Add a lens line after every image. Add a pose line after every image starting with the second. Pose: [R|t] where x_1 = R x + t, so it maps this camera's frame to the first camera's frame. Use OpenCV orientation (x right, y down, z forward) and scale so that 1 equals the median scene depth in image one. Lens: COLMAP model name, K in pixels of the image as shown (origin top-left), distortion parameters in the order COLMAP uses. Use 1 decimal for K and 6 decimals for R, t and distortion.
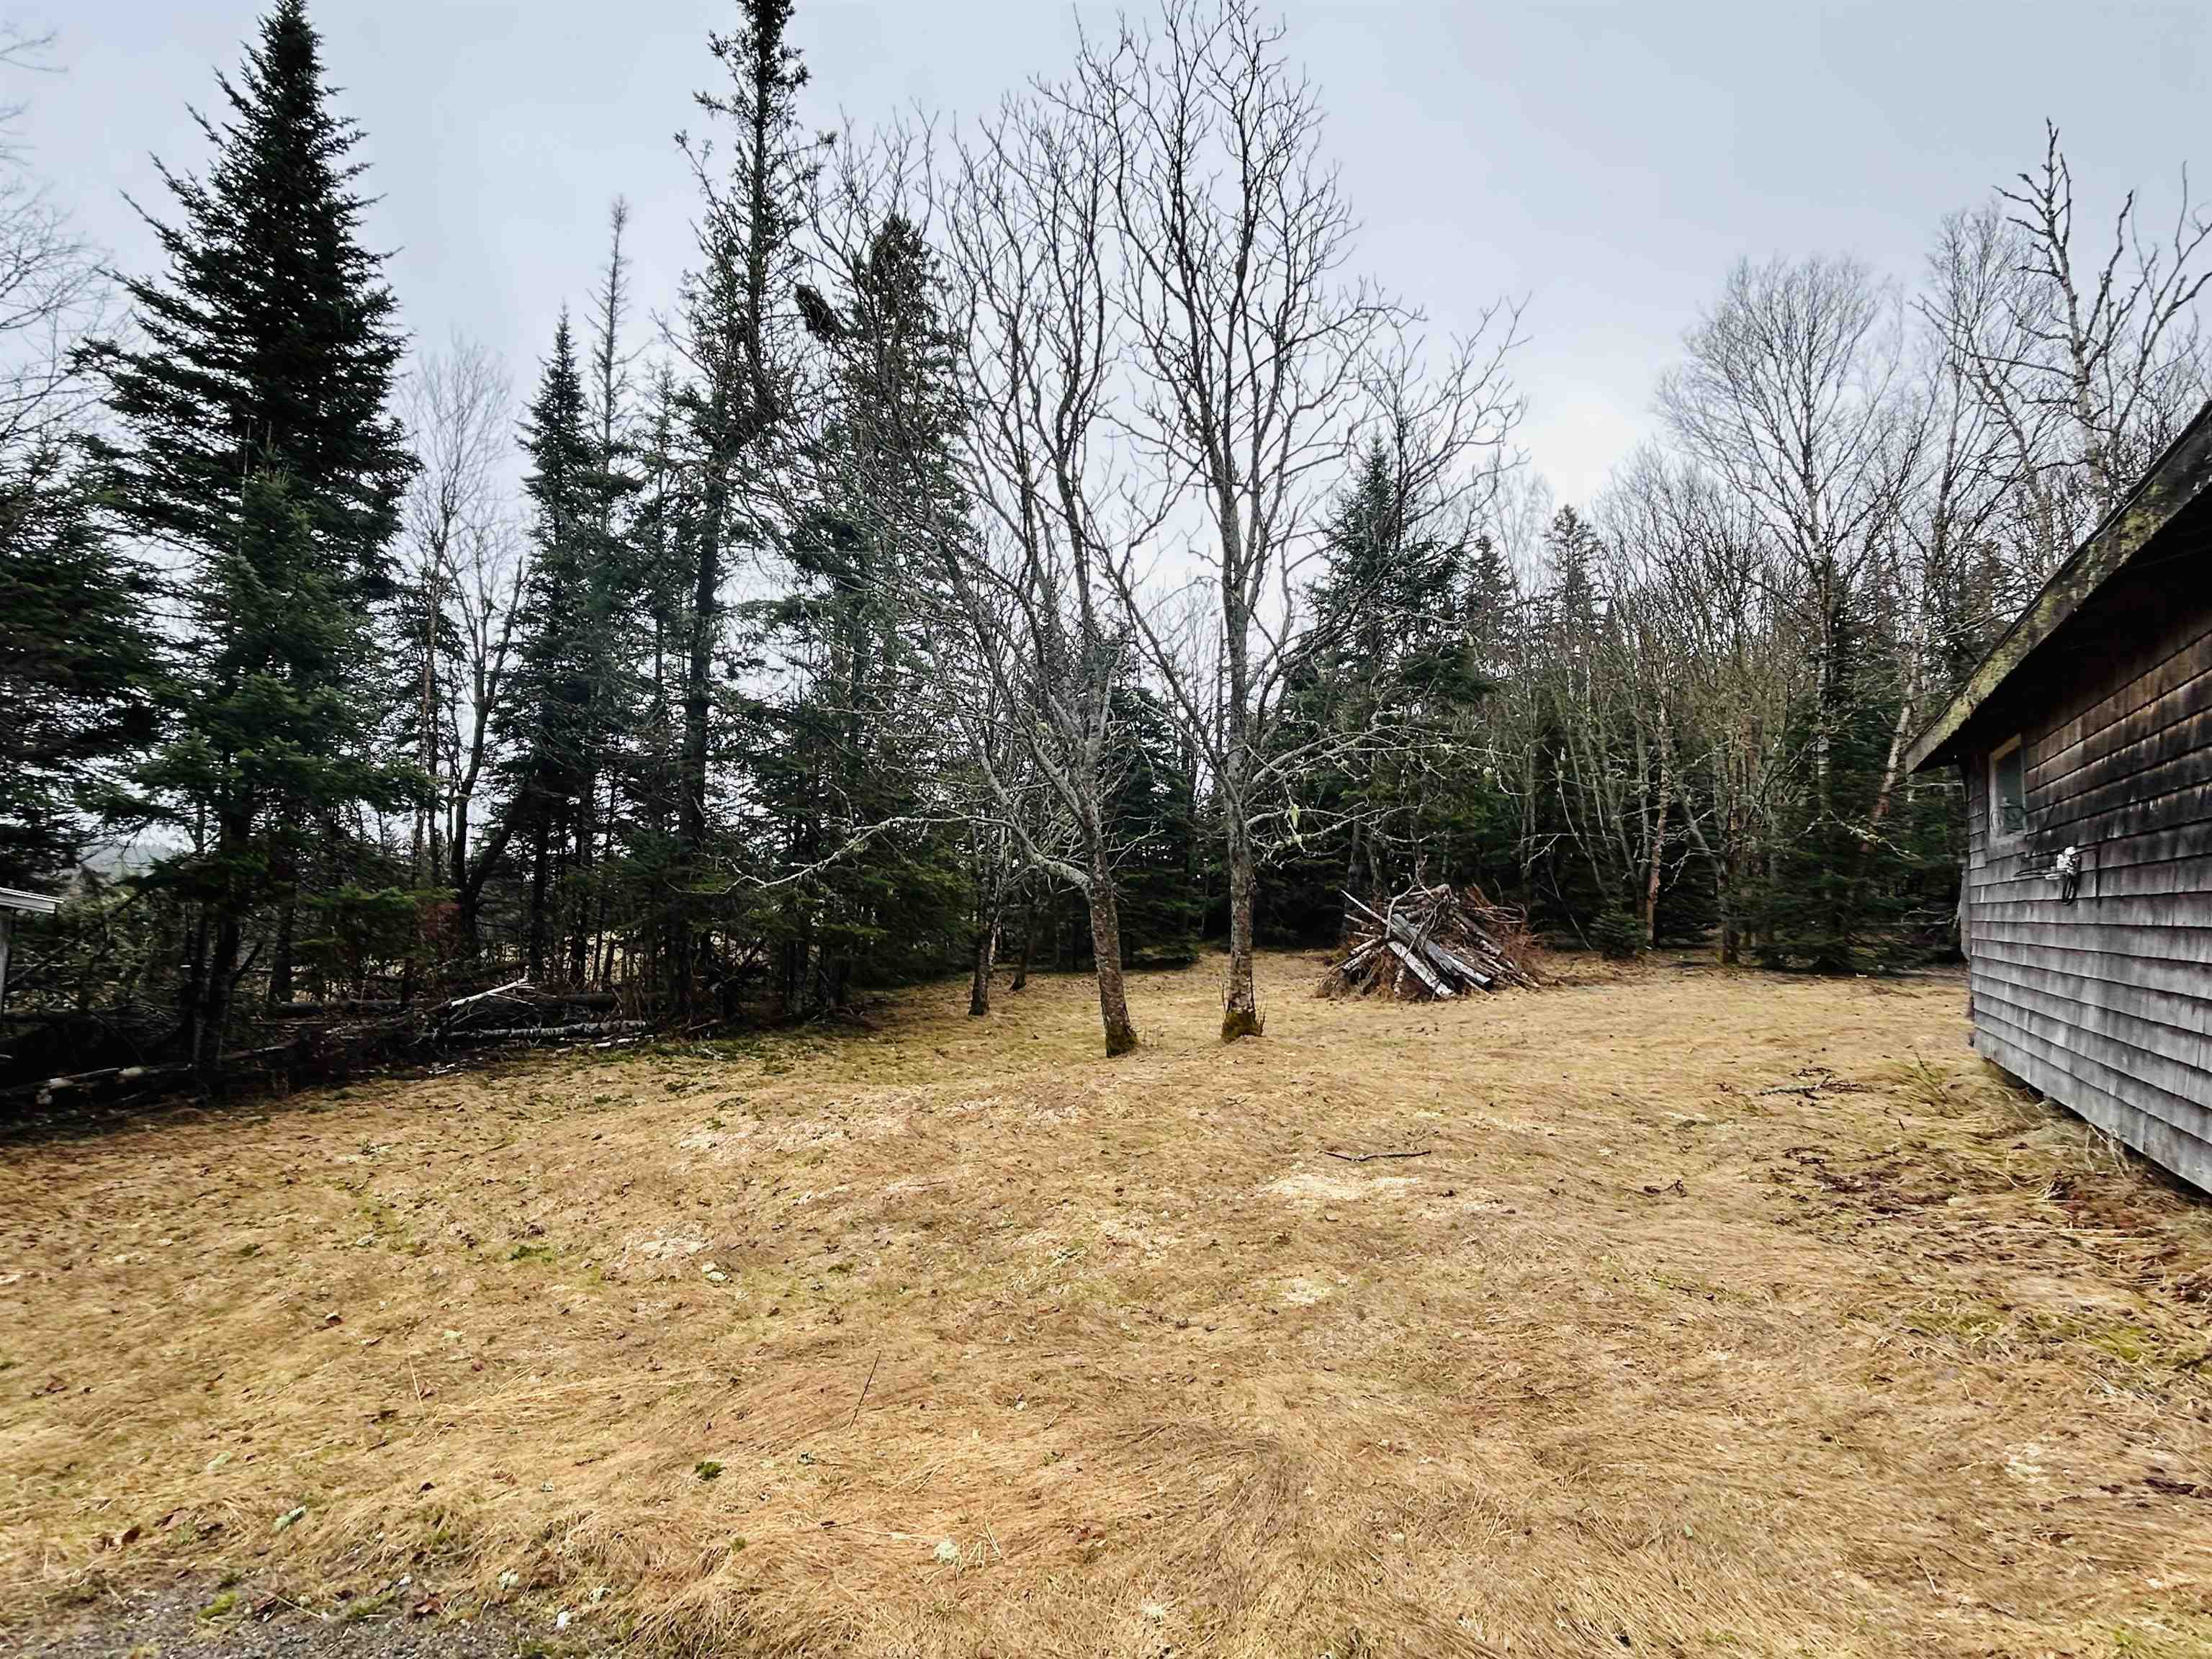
lens RADIAL K [[1170.1, 0, 1113.9], [0, 1170.1, 821.6], [0, 0, 1]] dist [-0.010884, 0.007061]
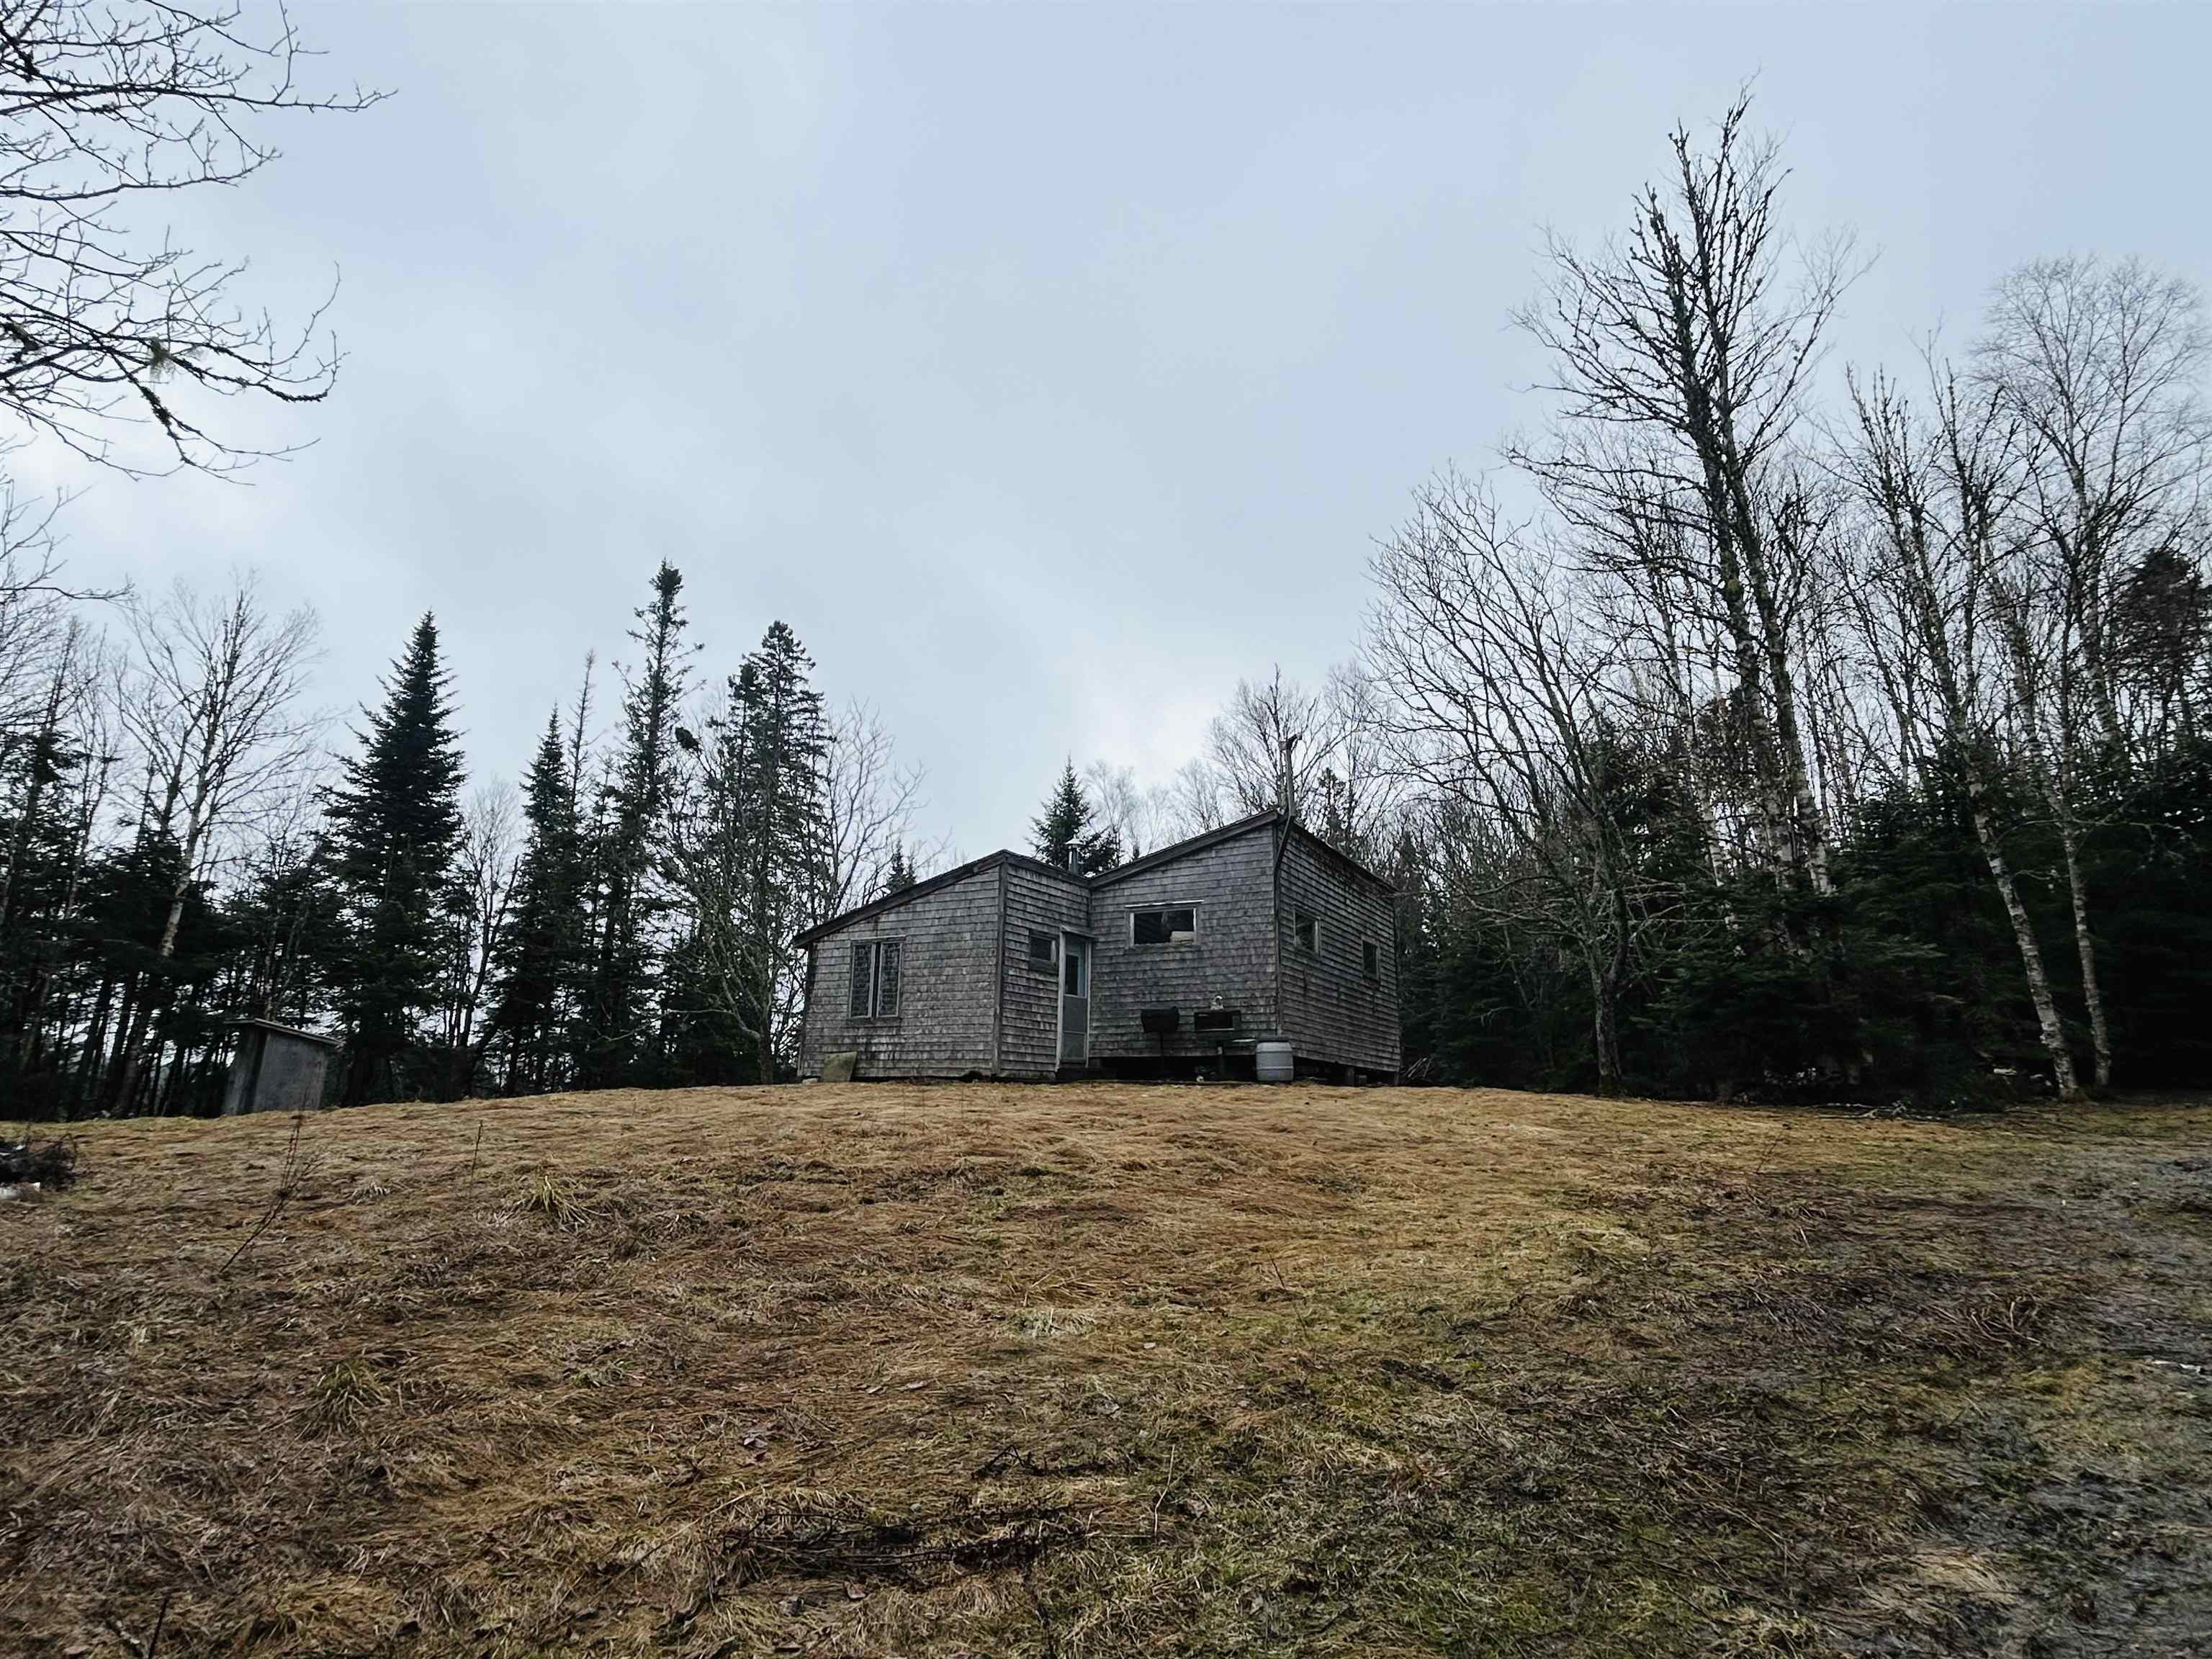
lens RADIAL K [[1170.1, 0, 1107.1], [0, 1170.1, 820.7], [0, 0, 1]] dist [-0.010884, 0.007061]
pose [[0.999957, -0.006915, 0.006133, 0.313409], [0.007855, 0.985478, -0.169621, 0.009632], [-0.004871, 0.169662, 0.985490, -0.635789]]
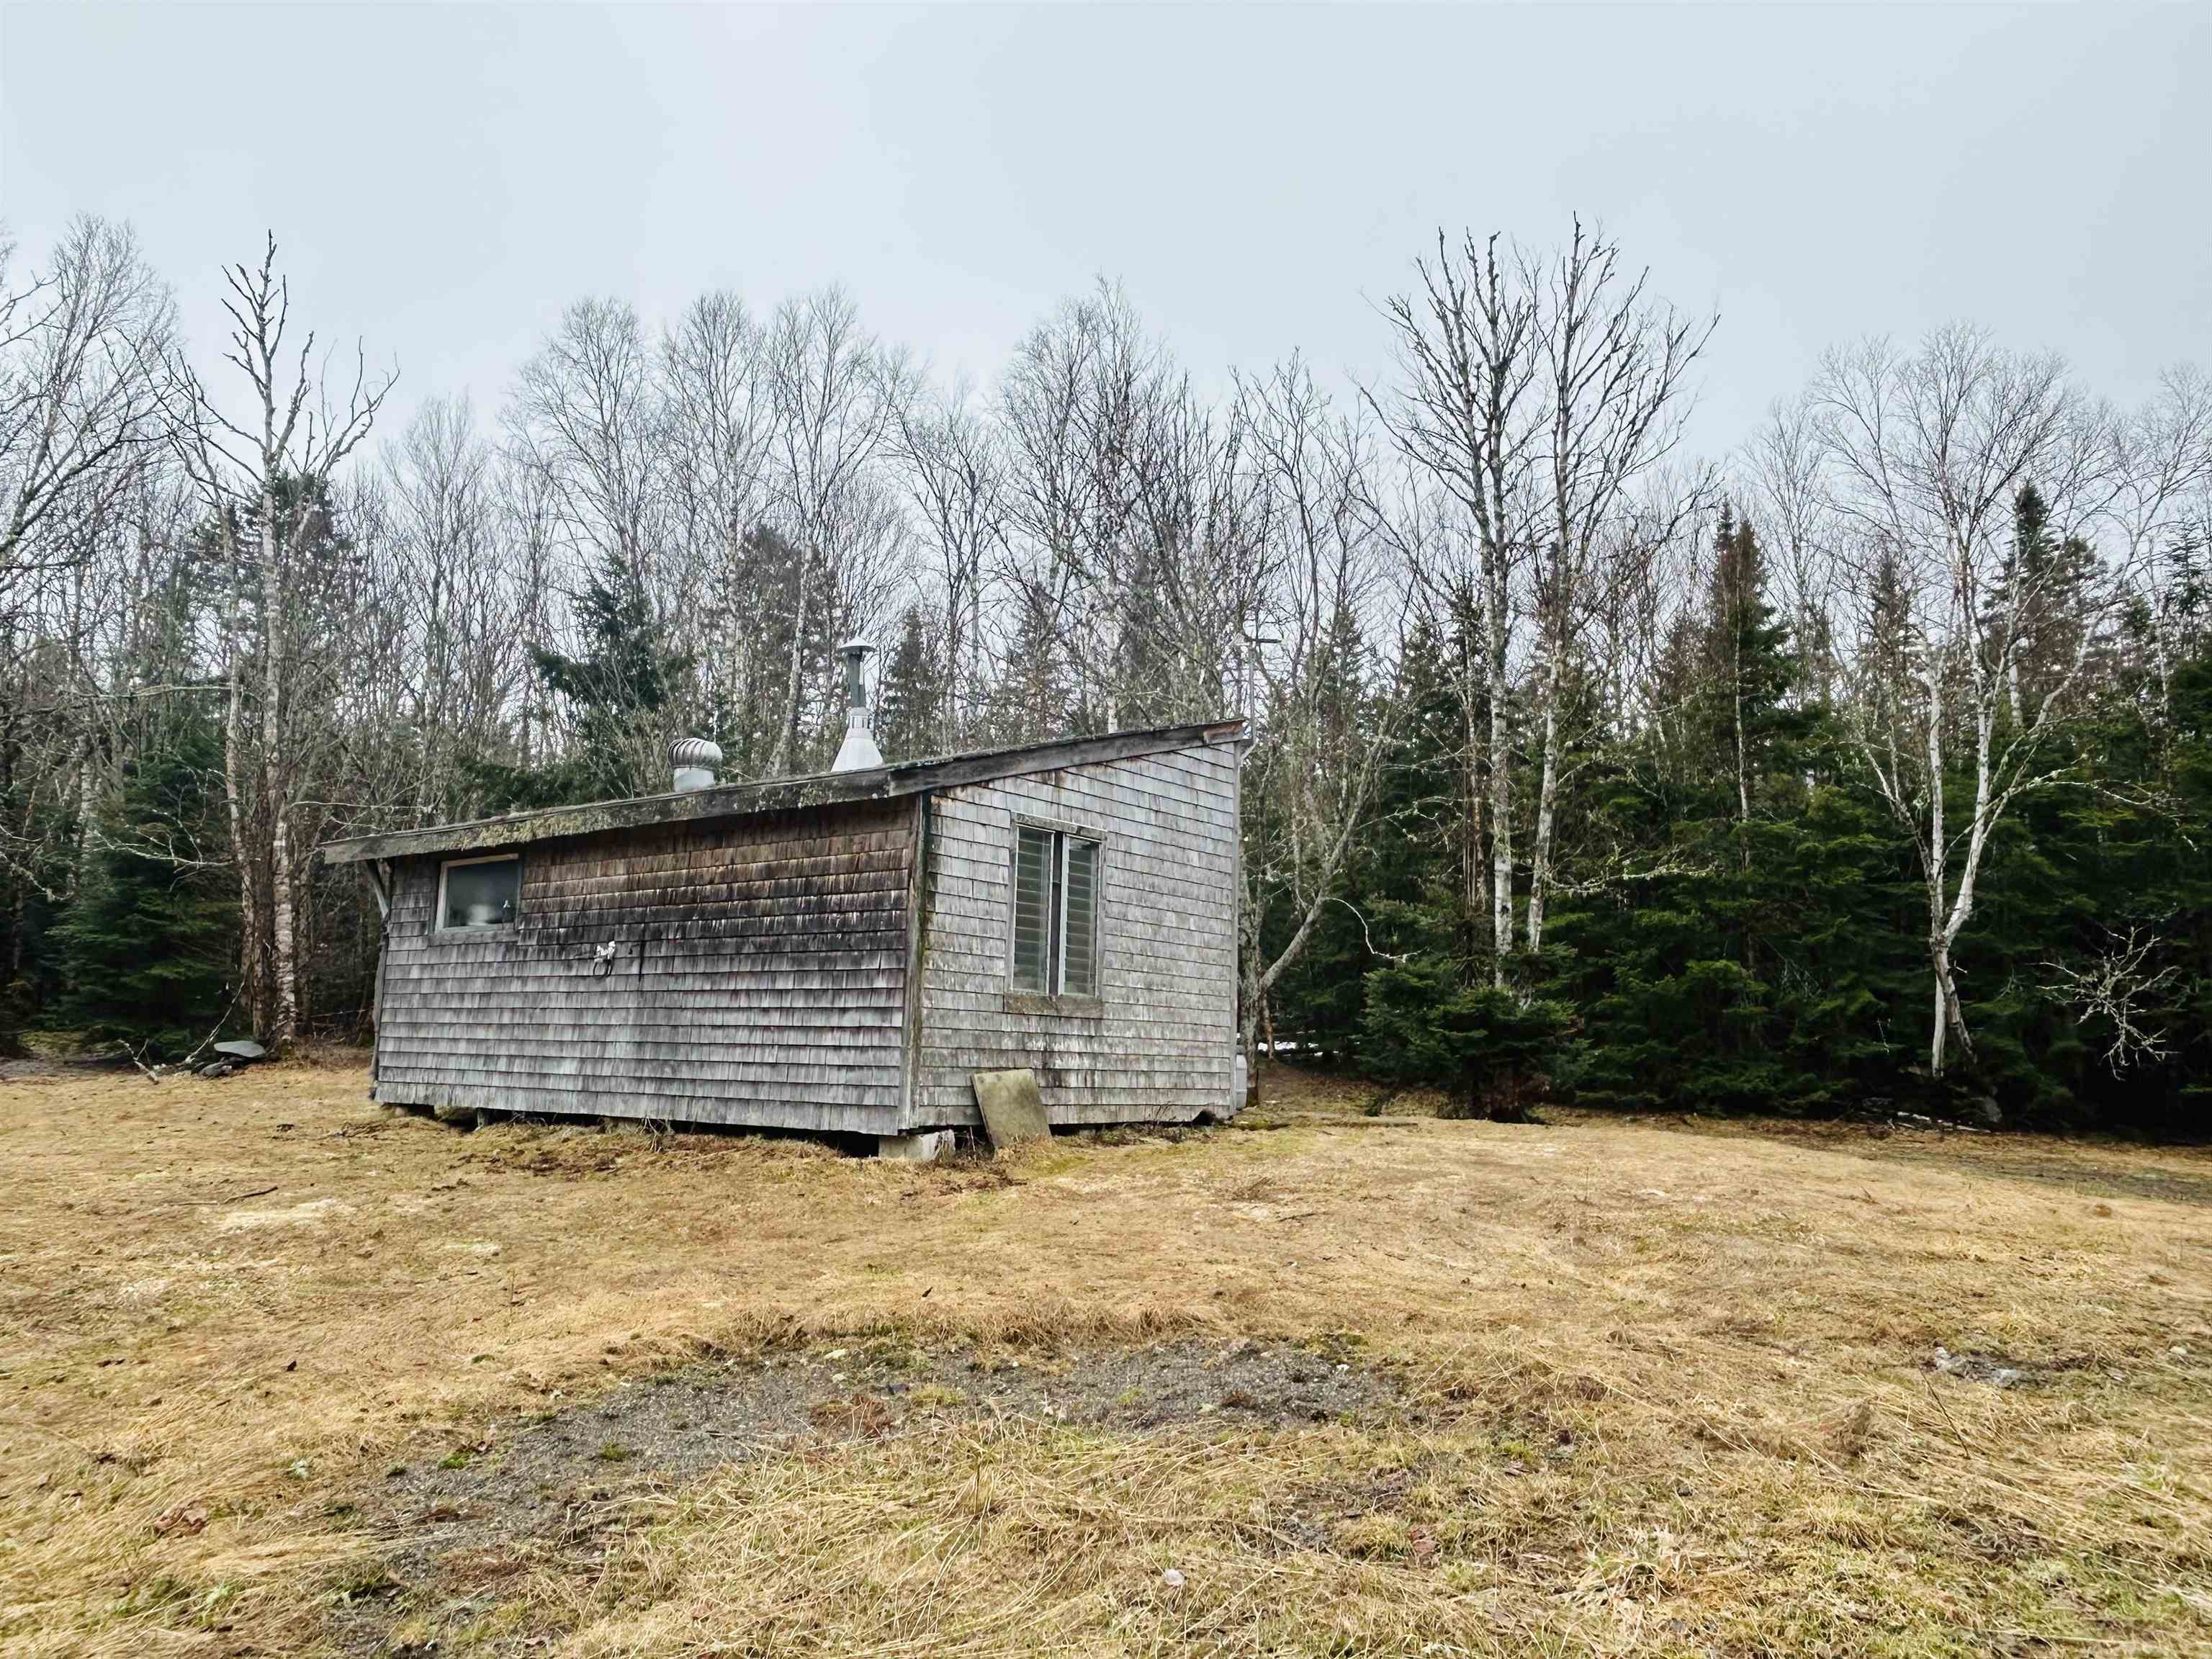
lens RADIAL K [[1617.3, 0, 1108.5], [0, 1617.3, 831.3], [0, 0, 1]] dist [-0.003291, -0.001692]
pose [[0.154085, 0.127523, 0.979794, -0.270215], [-0.081976, 0.989867, -0.115942, 0.011669], [-0.984651, -0.062454, 0.162978, 0.004717]]
